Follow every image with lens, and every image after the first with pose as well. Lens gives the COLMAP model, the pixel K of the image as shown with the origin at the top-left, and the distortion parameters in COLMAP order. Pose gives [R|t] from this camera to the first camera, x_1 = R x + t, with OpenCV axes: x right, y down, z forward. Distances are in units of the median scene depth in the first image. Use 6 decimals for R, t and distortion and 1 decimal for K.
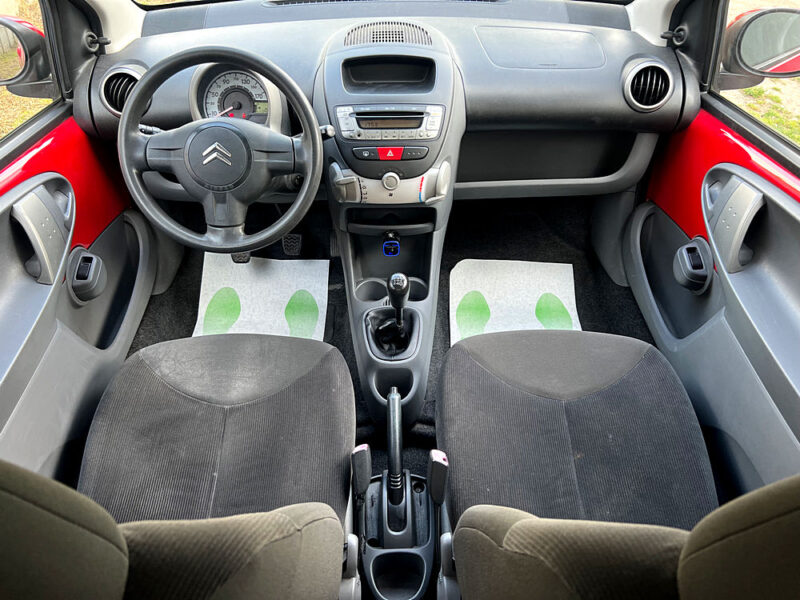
lens RADIAL K [[615.9, 0, 400.5], [0, 615.9, 314.7], [0, 0, 1]] dist [0.044862, -0.051356]
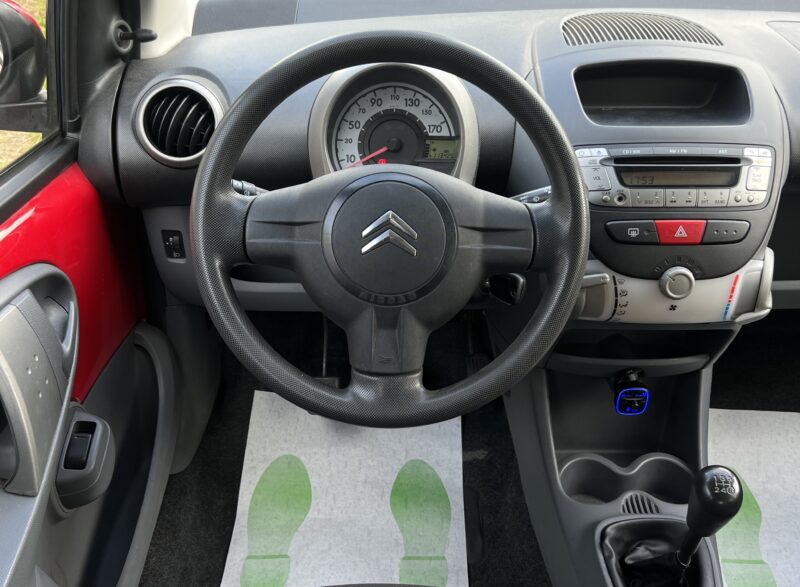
lens RADIAL K [[857.8, 0, 405.9], [0, 857.8, 284.8], [0, 0, 1]] dist [0.033071, 0.000000]
pose [[0.999944, 0.009078, -0.005434, -0.239713], [-0.009915, 0.983281, -0.181824, -0.078927], [0.003692, 0.181868, 0.983316, 0.277788]]
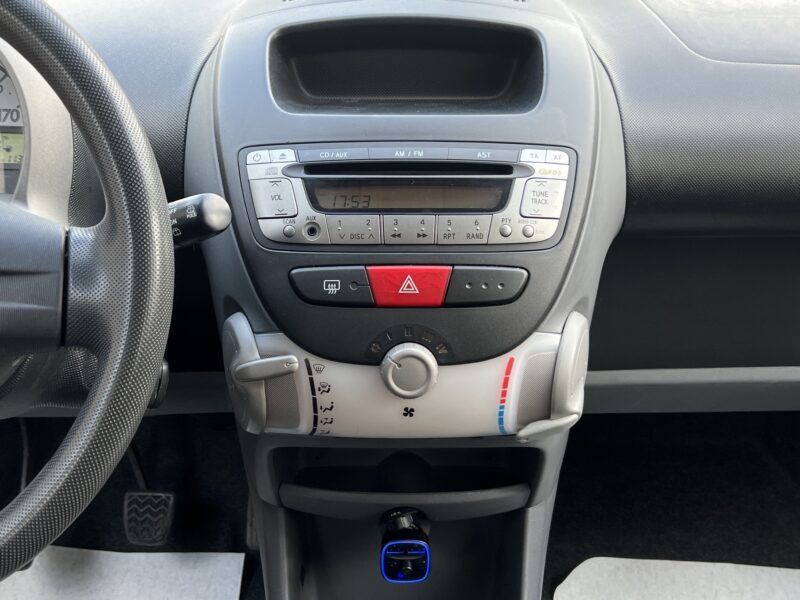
lens RADIAL K [[993.9, 0, 399.4], [0, 993.9, 306.8], [0, 0, 1]] dist [0.059747, 0.000000]
pose [[0.999904, 0.008350, -0.011021, -0.015604], [-0.010863, 0.967536, -0.252499, -0.119151], [0.008555, 0.252595, 0.967534, 0.497321]]
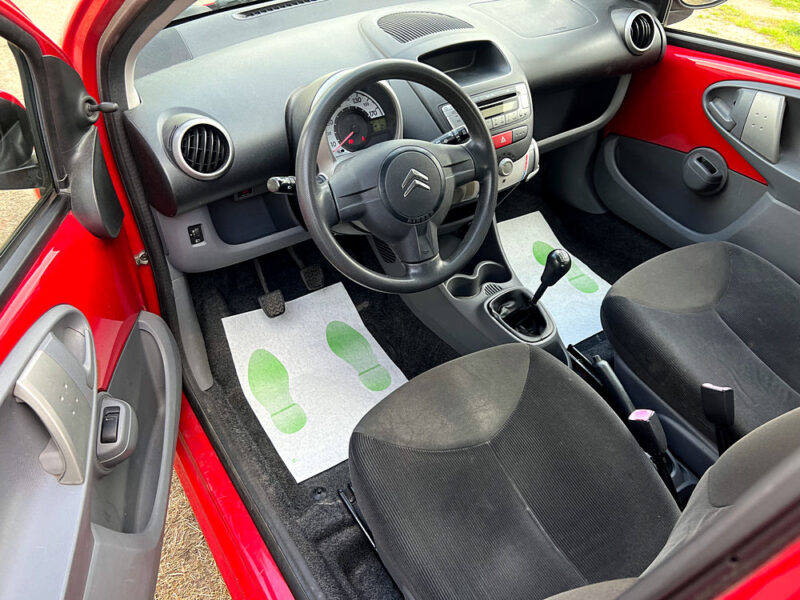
lens RADIAL K [[615.9, 0, 409.8], [0, 615.9, 316.1], [0, 0, 1]] dist [0.044862, -0.051356]
pose [[0.831340, -0.358673, 0.424532, -0.642592], [0.346846, 0.931690, 0.107944, -0.152714], [-0.434249, 0.057509, 0.898955, 0.187418]]
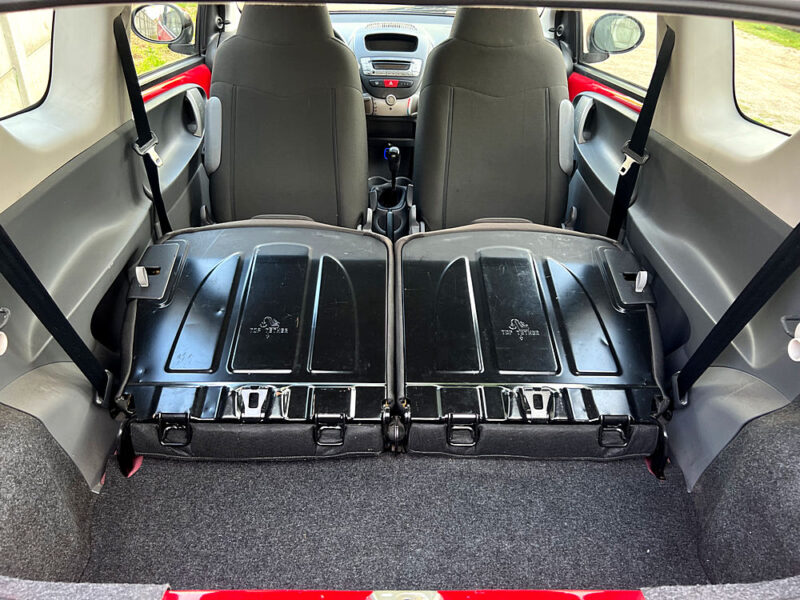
lens RADIAL K [[615.9, 0, 400.6], [0, 615.9, 300.6], [0, 0, 1]] dist [0.044862, -0.051356]
pose [[0.999650, 0.023389, 0.012324, 0.003240], [-0.021342, 0.989062, -0.145948, 0.583931], [-0.015602, 0.145634, 0.989216, -0.621964]]
